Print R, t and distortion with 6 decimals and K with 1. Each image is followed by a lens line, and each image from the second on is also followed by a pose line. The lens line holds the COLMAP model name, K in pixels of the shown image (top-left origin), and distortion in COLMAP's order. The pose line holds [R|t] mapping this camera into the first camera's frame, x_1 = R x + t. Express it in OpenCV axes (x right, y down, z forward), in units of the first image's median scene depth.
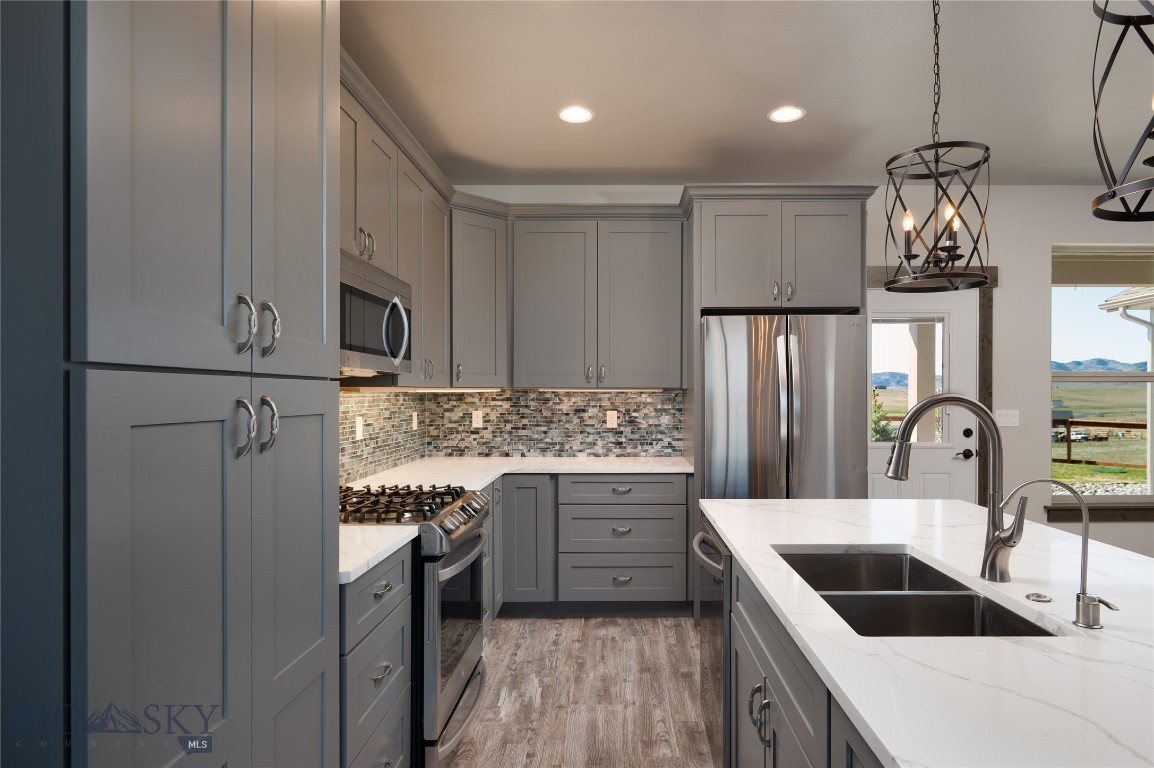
lens RADIAL K [[648.5, 0, 577.3], [0, 648.5, 386.9], [0, 0, 1]] dist [-0.004449, -0.002046]
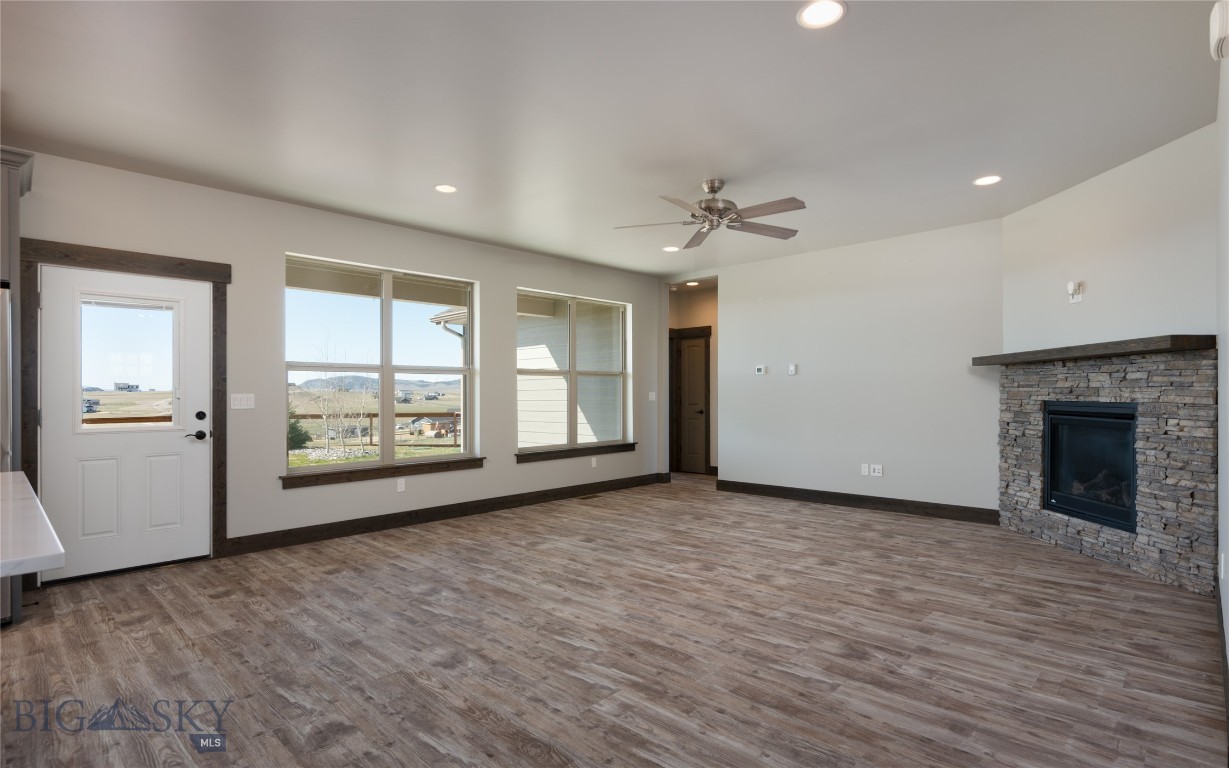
lens RADIAL K [[605.8, 0, 628.2], [0, 605.8, 397.4], [0, 0, 1]] dist [-0.001865, 0.000461]
pose [[0.687087, -0.007334, 0.726538, 0.358490], [-0.001394, 0.999934, 0.011411, 0.028041], [-0.726574, -0.008853, 0.687032, -0.206113]]
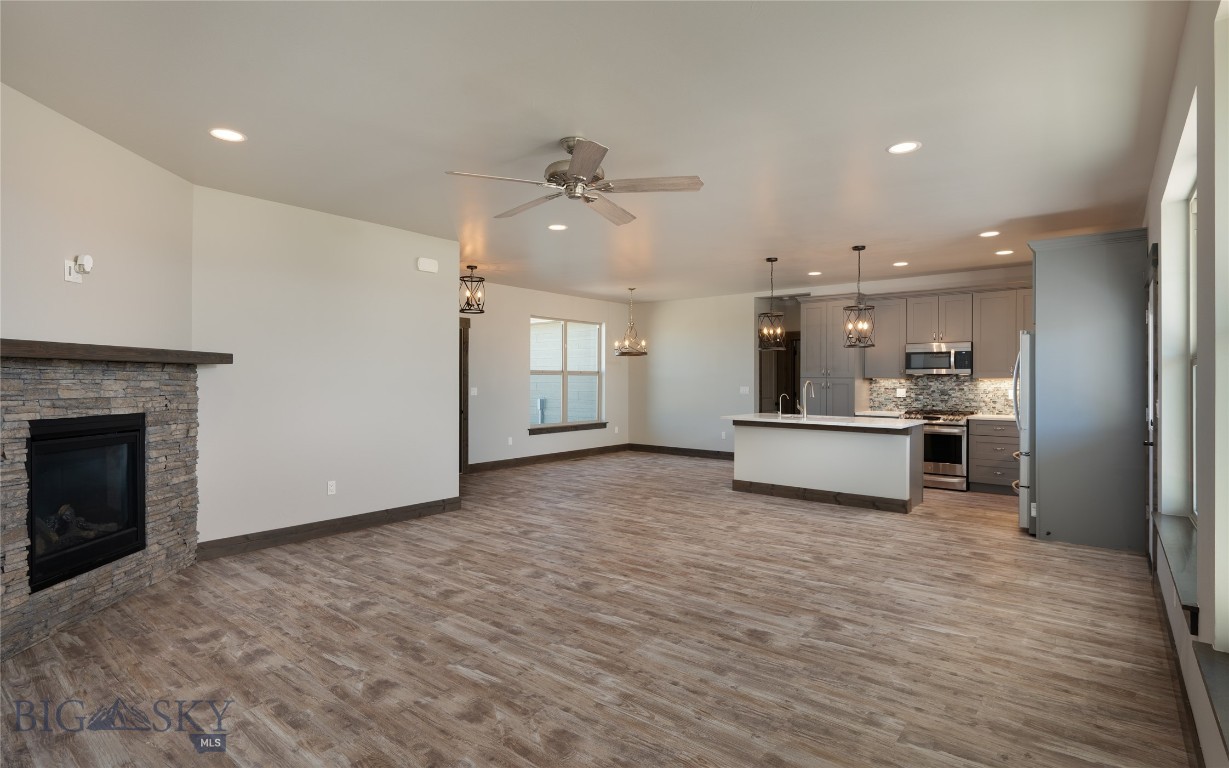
lens RADIAL K [[605.8, 0, 638.0], [0, 605.8, 384.0], [0, 0, 1]] dist [-0.001865, 0.000461]
pose [[-0.607140, 0.004235, -0.794583, 1.763435], [0.006704, 0.999978, 0.000206, 0.009230], [0.794566, -0.005202, -0.607155, 0.931639]]
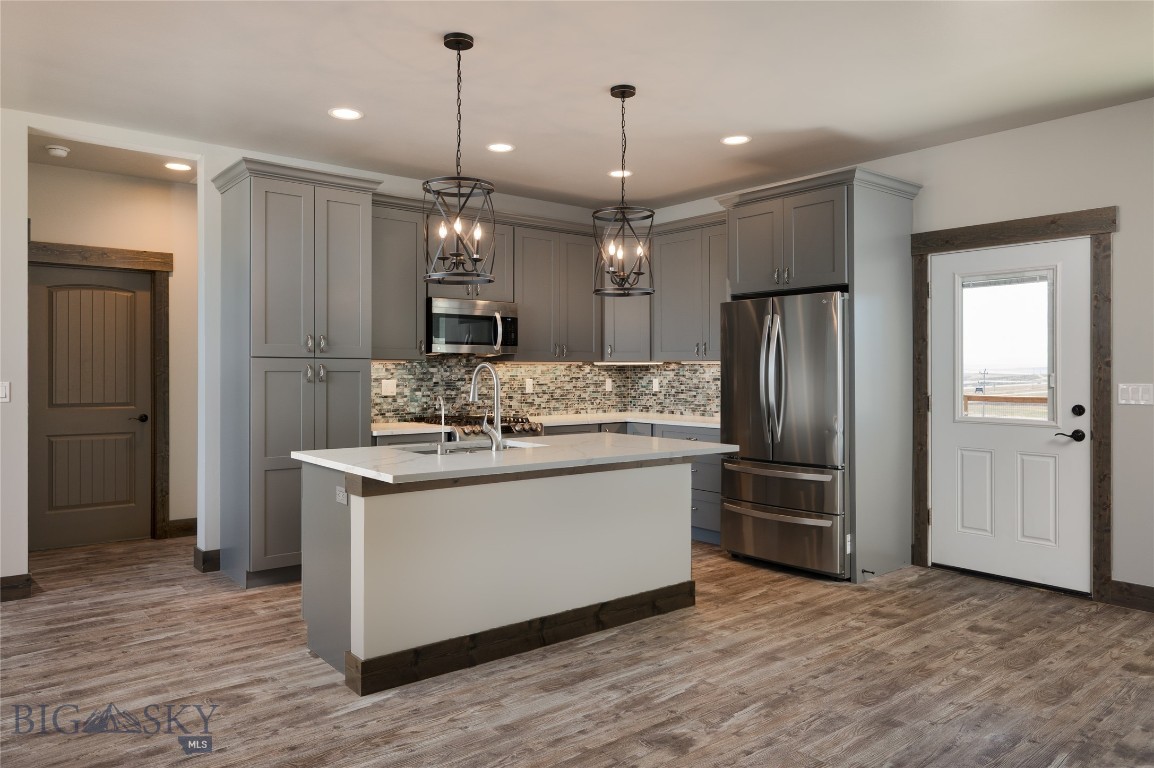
lens RADIAL K [[771.5, 0, 556.8], [0, 771.5, 363.7], [0, 0, 1]] dist [0.002824, -0.001820]
pose [[0.625558, -0.006093, -0.780154, 0.955373], [0.008109, 0.999966, -0.001308, 0.006534], [0.780136, -0.005508, 0.625586, -0.149568]]
